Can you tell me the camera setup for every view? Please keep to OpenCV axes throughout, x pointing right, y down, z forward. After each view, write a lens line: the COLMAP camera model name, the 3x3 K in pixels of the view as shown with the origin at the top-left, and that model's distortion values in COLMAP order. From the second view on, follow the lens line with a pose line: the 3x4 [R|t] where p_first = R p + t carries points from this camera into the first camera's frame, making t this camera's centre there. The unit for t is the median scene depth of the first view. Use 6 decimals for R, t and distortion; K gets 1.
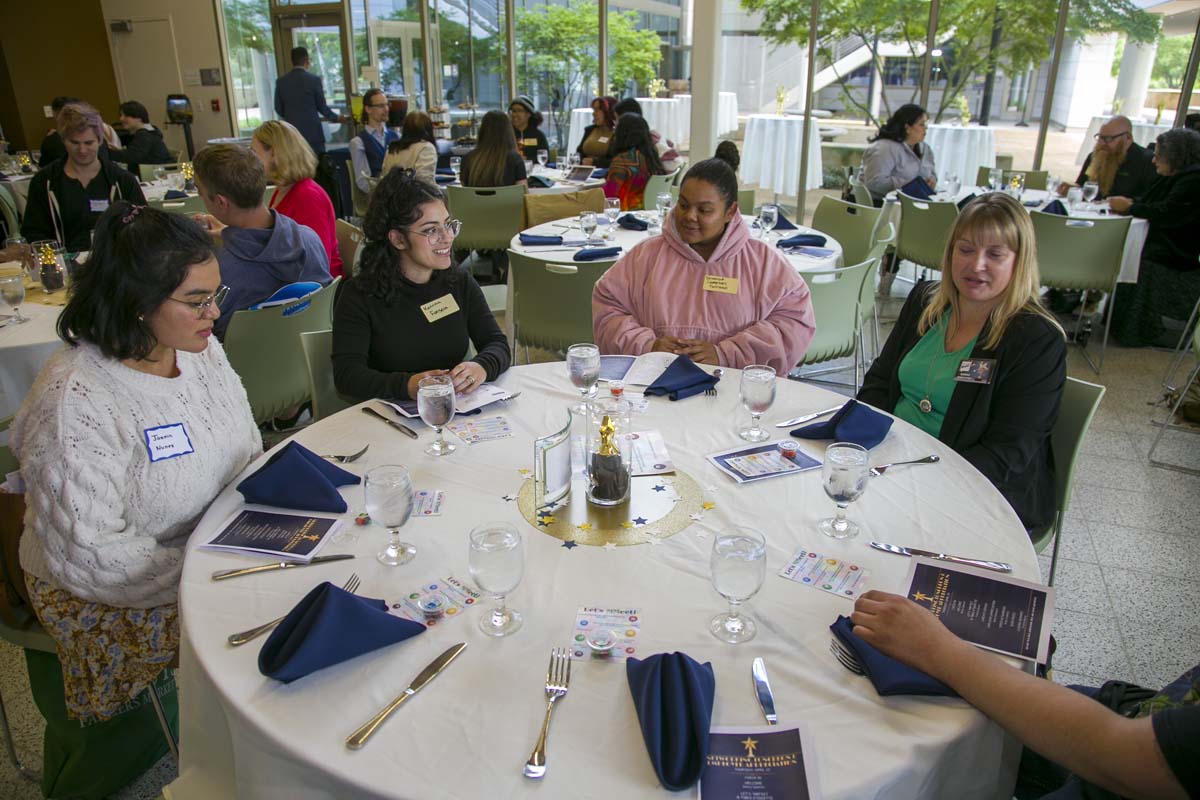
lens RADIAL K [[821.4, 0, 600.0], [0, 821.4, 400.0], [0, 0, 1]] dist [-0.124667, 0.063979]
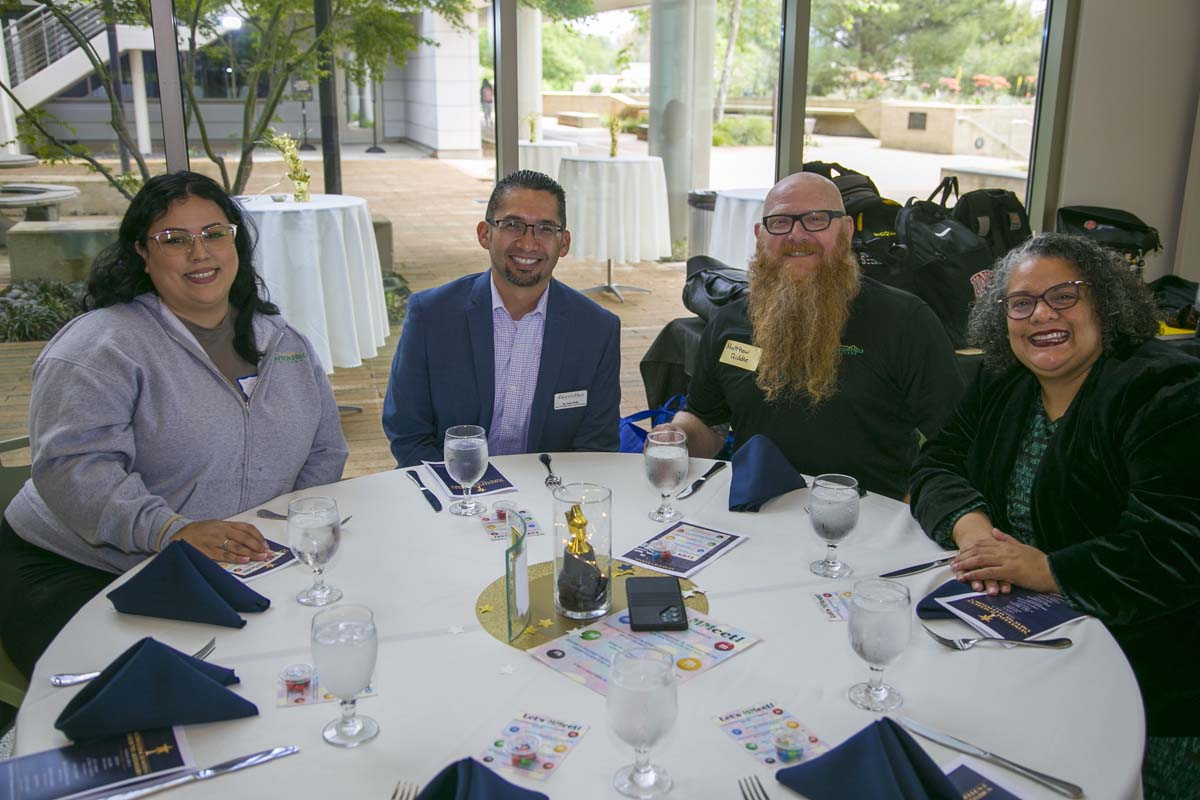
lens RADIAL K [[1085.4, 0, 600.0], [0, 1085.4, 400.0], [0, 0, 1]] dist [0.020245, 0.012467]
pose [[0.776789, -0.170453, 0.606255, 0.092184], [0.230520, 0.972822, -0.021847, -0.084710], [-0.586054, 0.156724, 0.794970, 0.199750]]
